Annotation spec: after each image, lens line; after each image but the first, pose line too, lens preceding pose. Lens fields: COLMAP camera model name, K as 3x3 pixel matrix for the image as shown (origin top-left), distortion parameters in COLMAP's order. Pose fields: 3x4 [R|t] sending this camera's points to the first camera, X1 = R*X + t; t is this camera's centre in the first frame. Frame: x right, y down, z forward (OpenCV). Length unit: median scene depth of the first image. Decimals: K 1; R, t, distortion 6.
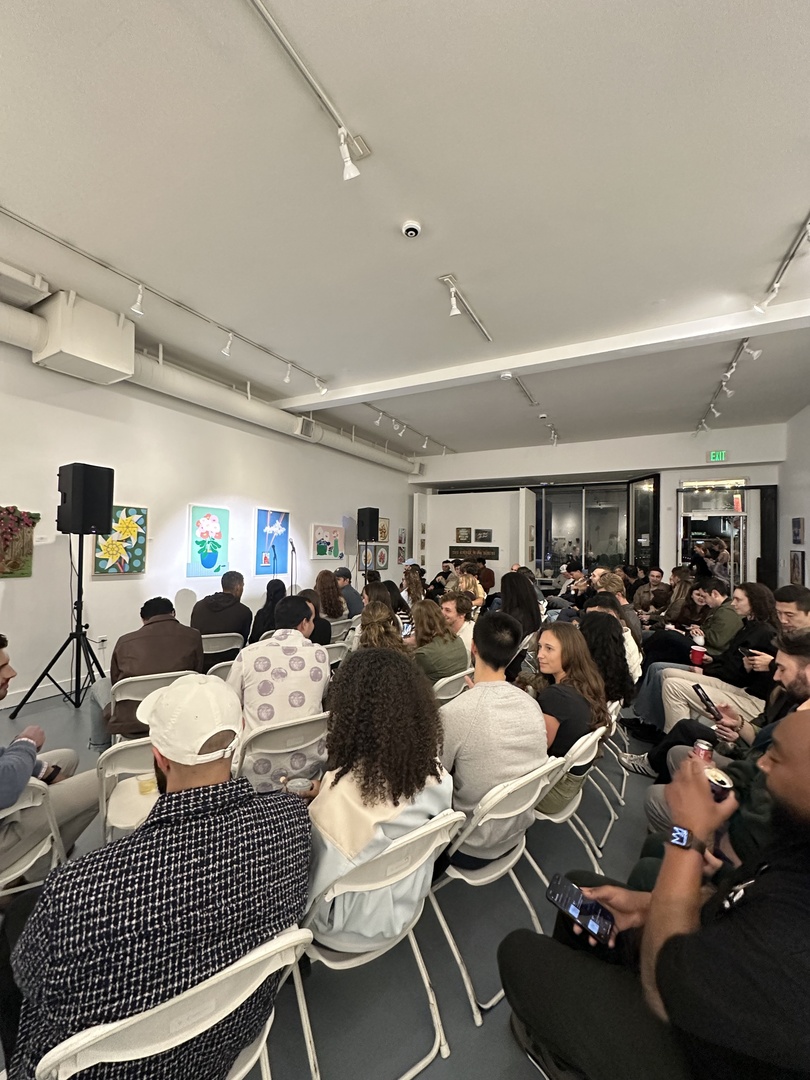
lens RADIAL K [[436.4, 0, 405.0], [0, 436.4, 540.0], [0, 0, 1]] dist [0.000411, 0.000014]
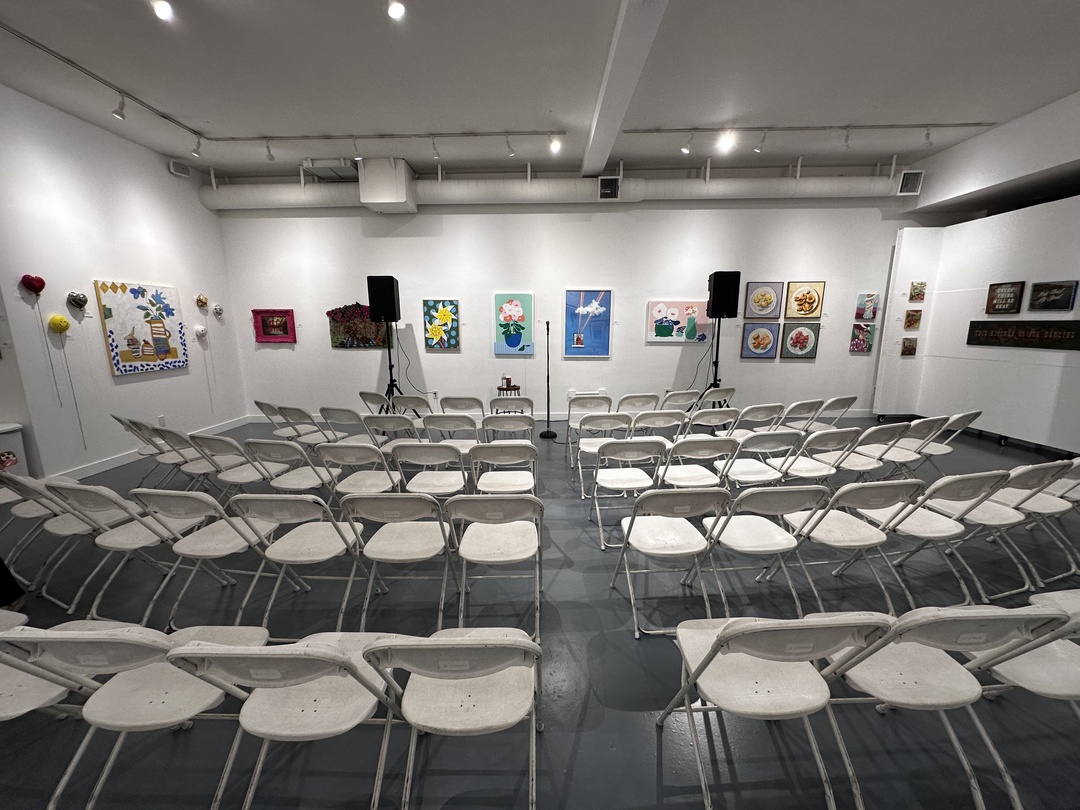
lens RADIAL K [[428.6, 0, 540.0], [0, 428.6, 405.0], [0, 0, 1]] dist [-0.002427, -0.000272]
pose [[0.450918, 0.143081, -0.881022, 0.608258], [0.025801, 0.984566, 0.173102, 0.019544], [0.892192, -0.100786, 0.440267, 0.529049]]
